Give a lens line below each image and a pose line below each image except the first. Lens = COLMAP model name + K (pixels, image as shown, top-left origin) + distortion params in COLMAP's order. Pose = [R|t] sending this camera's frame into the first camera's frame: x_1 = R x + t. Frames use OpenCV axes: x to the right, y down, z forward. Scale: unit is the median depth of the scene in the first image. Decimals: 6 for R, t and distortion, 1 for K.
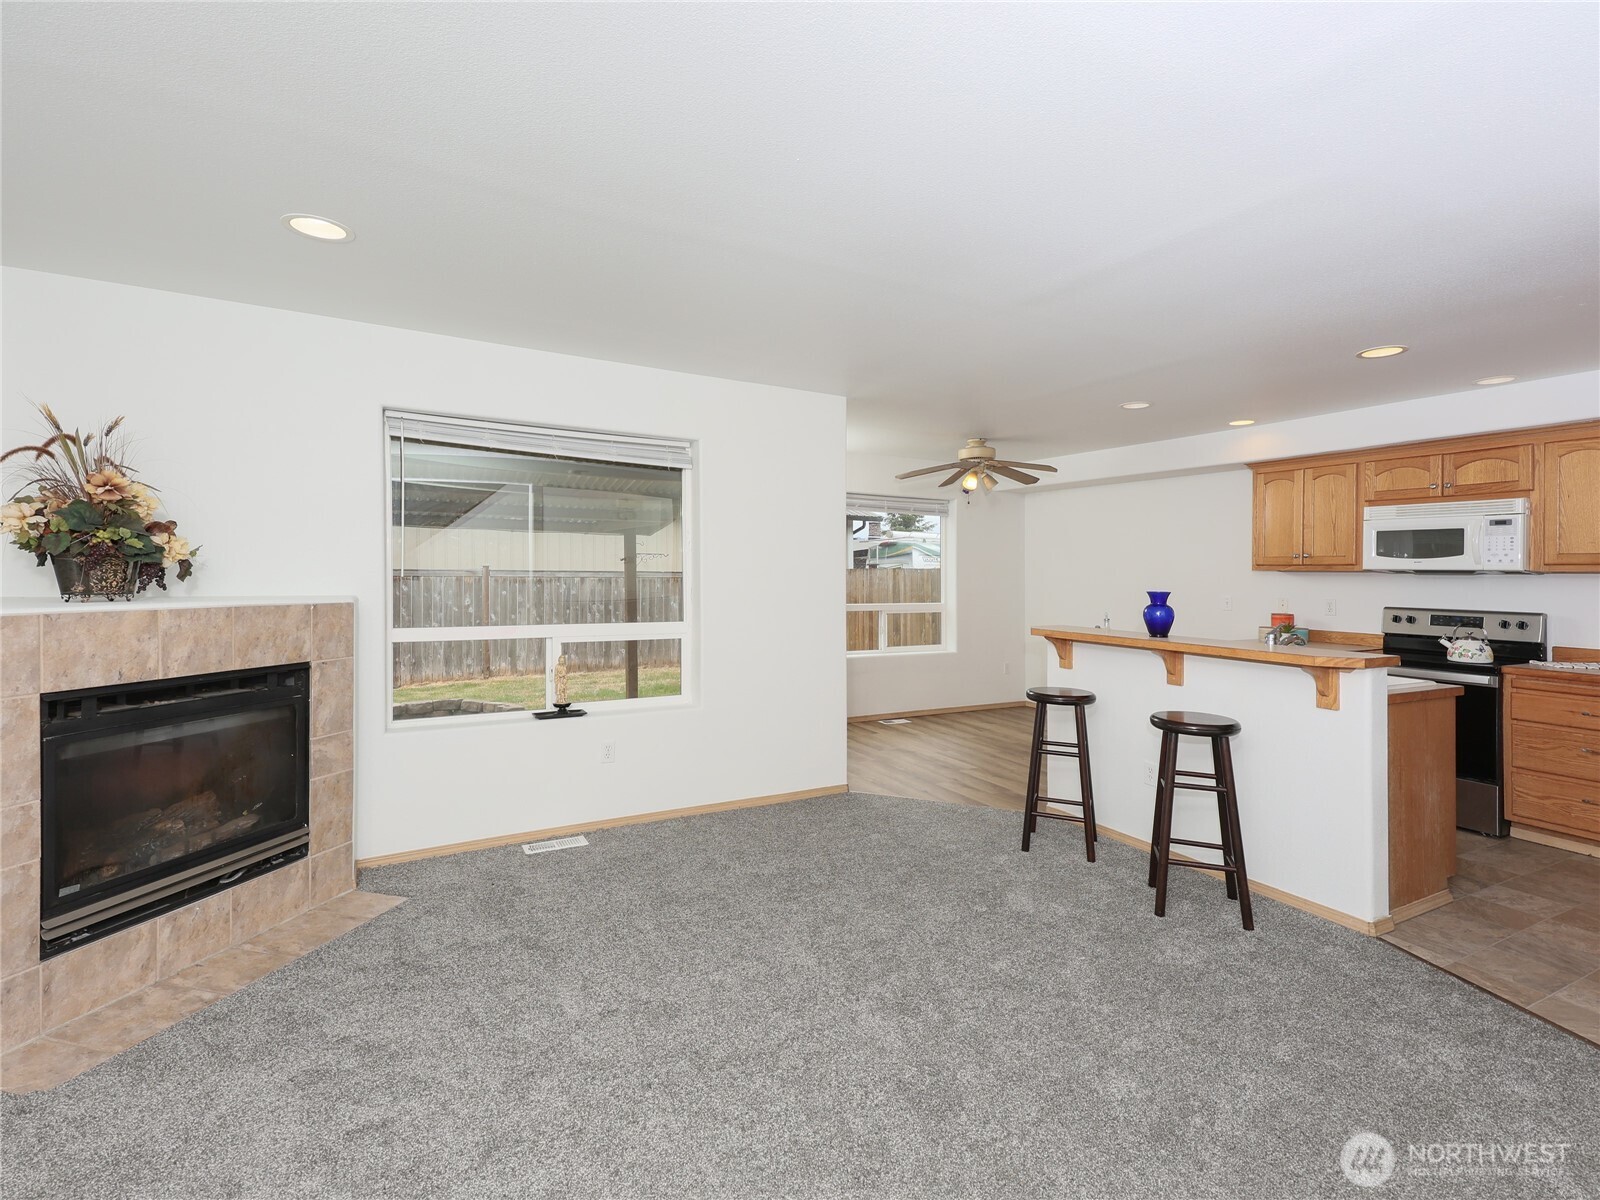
lens RADIAL K [[725.8, 0, 798.9], [0, 725.8, 564.7], [0, 0, 1]] dist [0.019844, -0.001554]
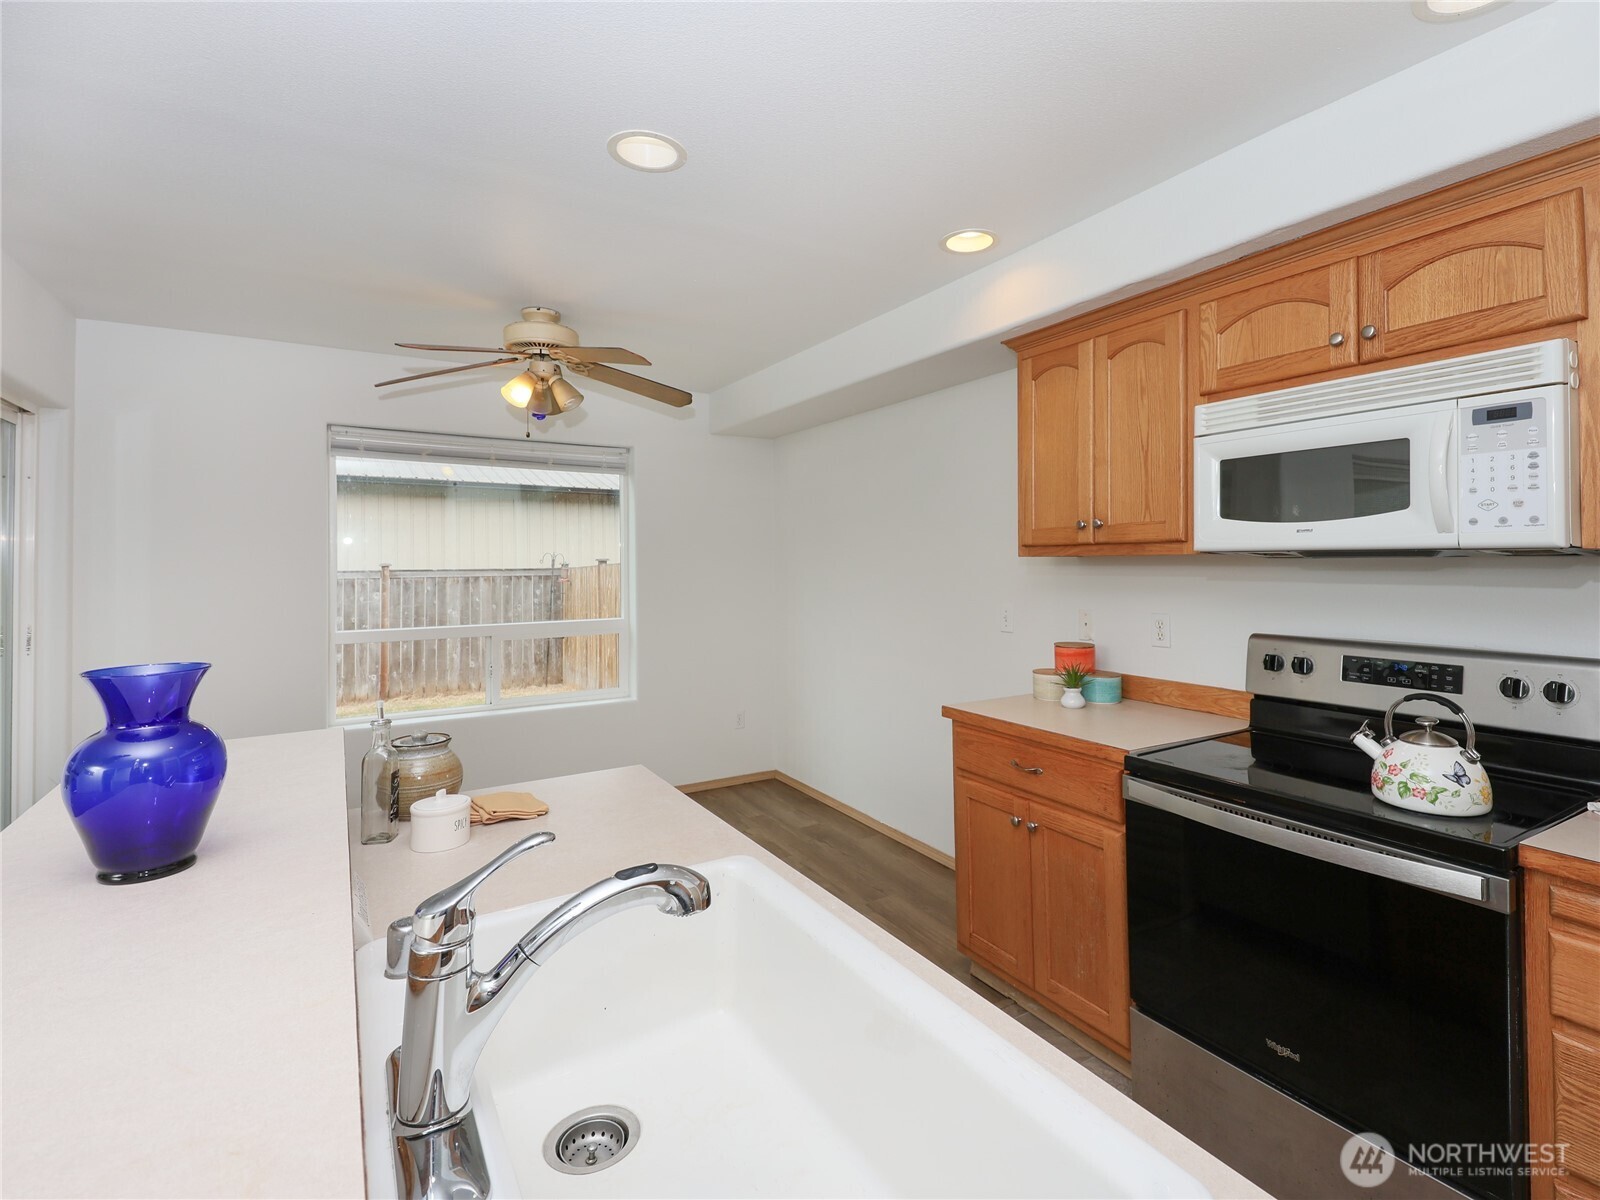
lens RADIAL K [[774.4, 0, 807.1], [0, 774.4, 551.5], [0, 0, 1]] dist [0.008280, -0.003472]
pose [[0.998190, -0.013727, 0.058544, 0.550922], [0.014062, 0.999887, -0.005316, 0.006537], [-0.058465, 0.006130, 0.998271, 0.599283]]
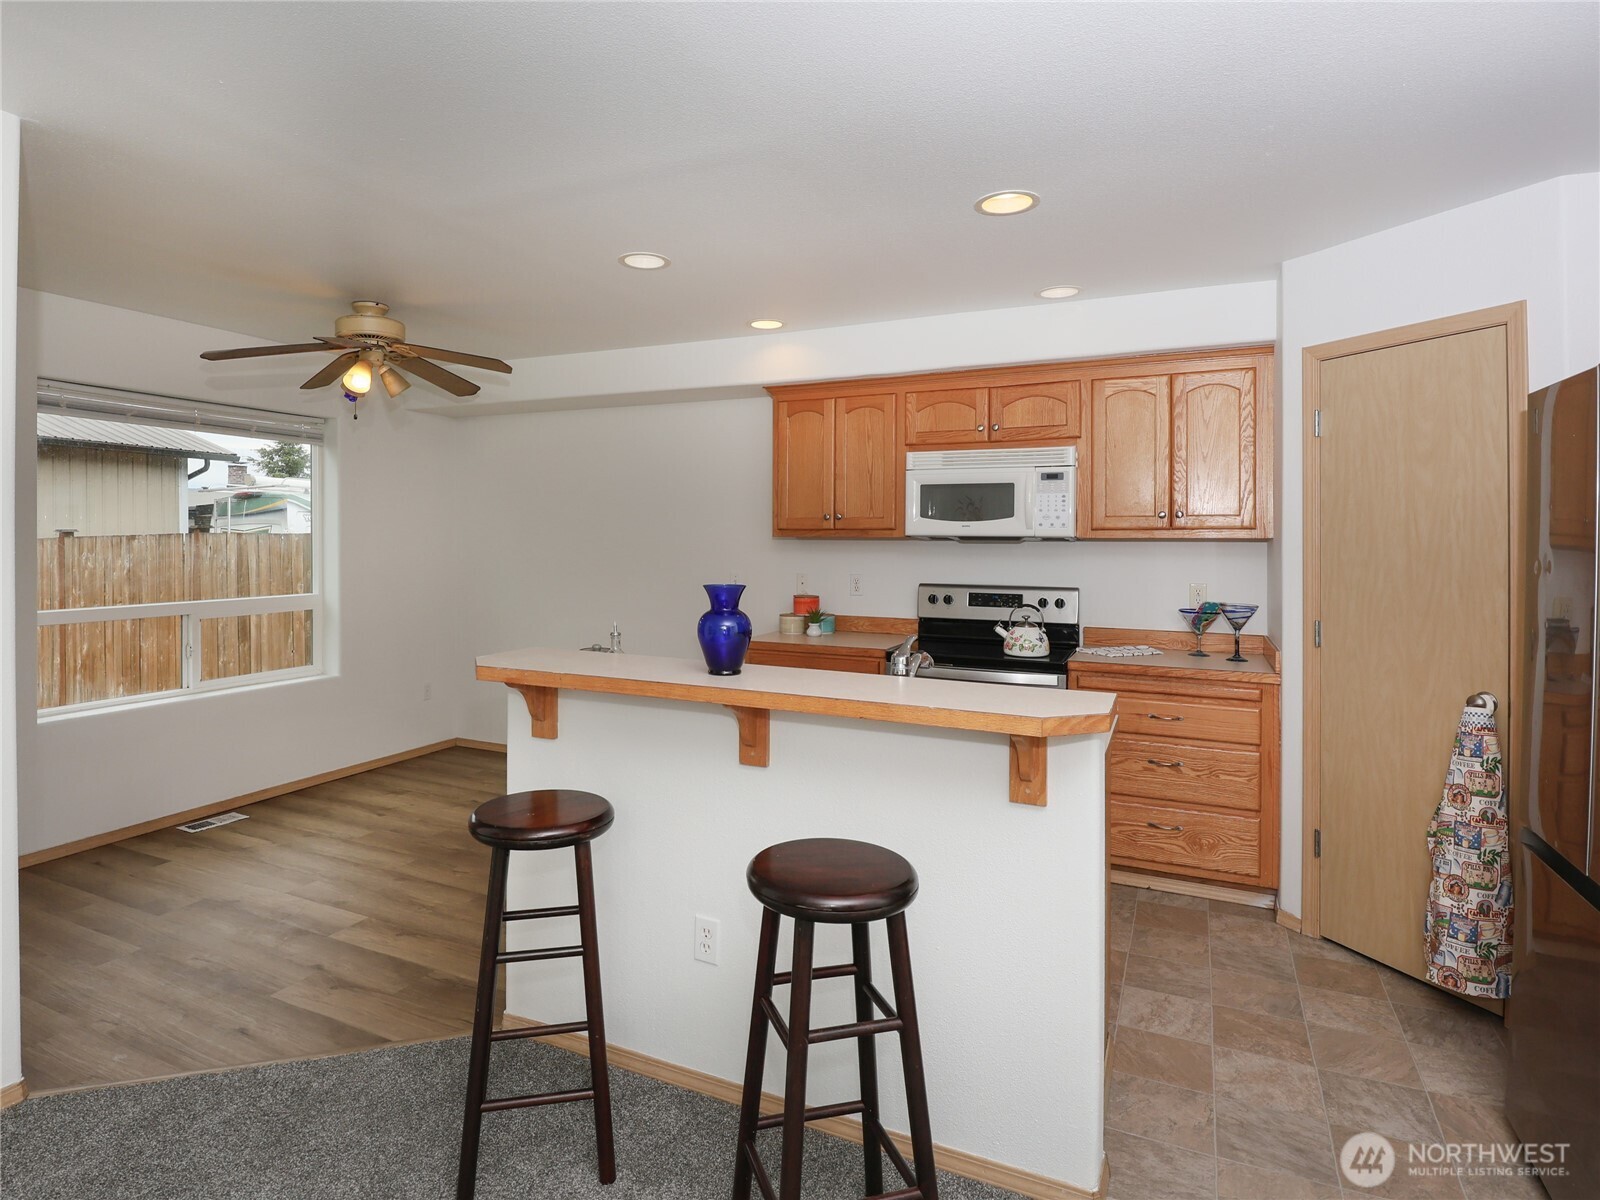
lens RADIAL K [[877.5, 0, 722.8], [0, 877.5, 534.9], [0, 0, 1]] dist [-0.002590, -0.004547]
pose [[0.824263, -0.003962, 0.566193, 0.115940], [-0.001772, 0.999953, 0.009578, -0.002521], [-0.566204, -0.008898, 0.824217, 0.393888]]
